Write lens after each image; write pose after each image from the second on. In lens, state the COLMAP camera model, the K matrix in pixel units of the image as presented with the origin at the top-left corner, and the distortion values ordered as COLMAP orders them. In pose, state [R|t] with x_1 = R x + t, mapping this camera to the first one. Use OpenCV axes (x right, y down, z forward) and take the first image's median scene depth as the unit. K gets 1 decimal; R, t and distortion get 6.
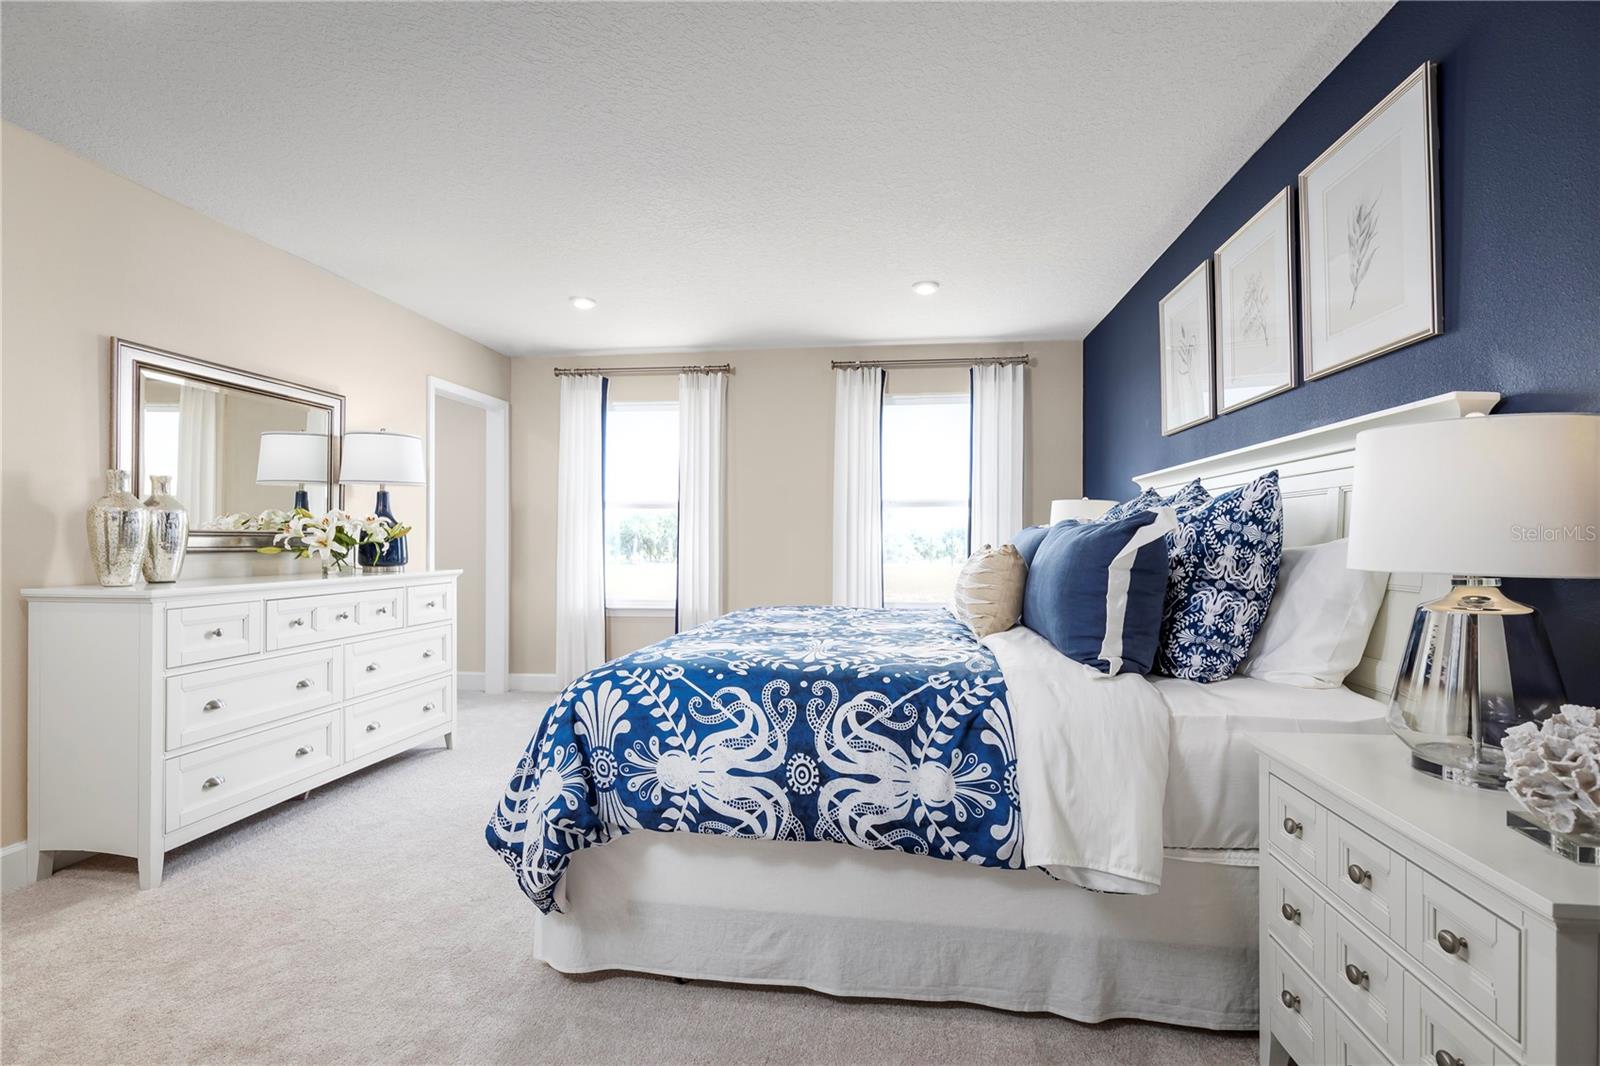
lens RADIAL K [[742.1, 0, 800.1], [0, 742.1, 538.6], [0, 0, 1]] dist [0.017009, 0.000100]
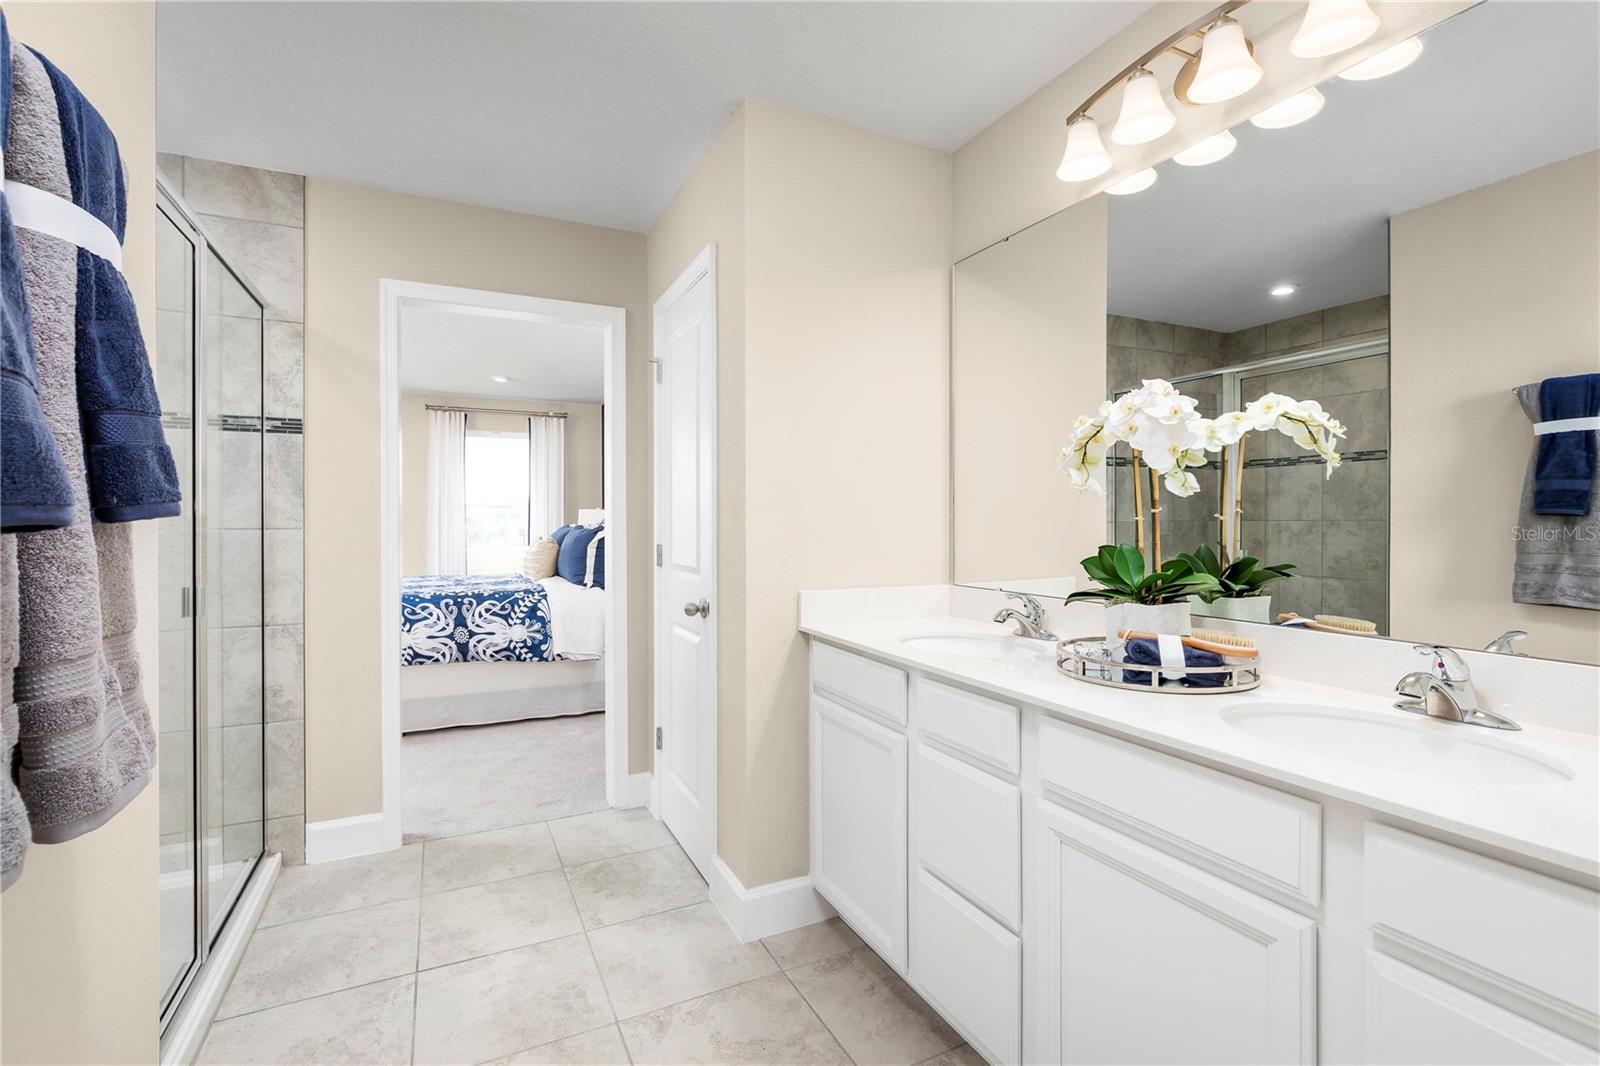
lens RADIAL K [[742.1, 0, 798.1], [0, 742.1, 529.7], [0, 0, 1]] dist [0.017009, 0.000100]
pose [[0.839417, -0.011502, 0.543366, -0.393118], [0.004242, 0.999884, 0.014611, -0.059804], [-0.543471, -0.009960, 0.839369, -1.645694]]
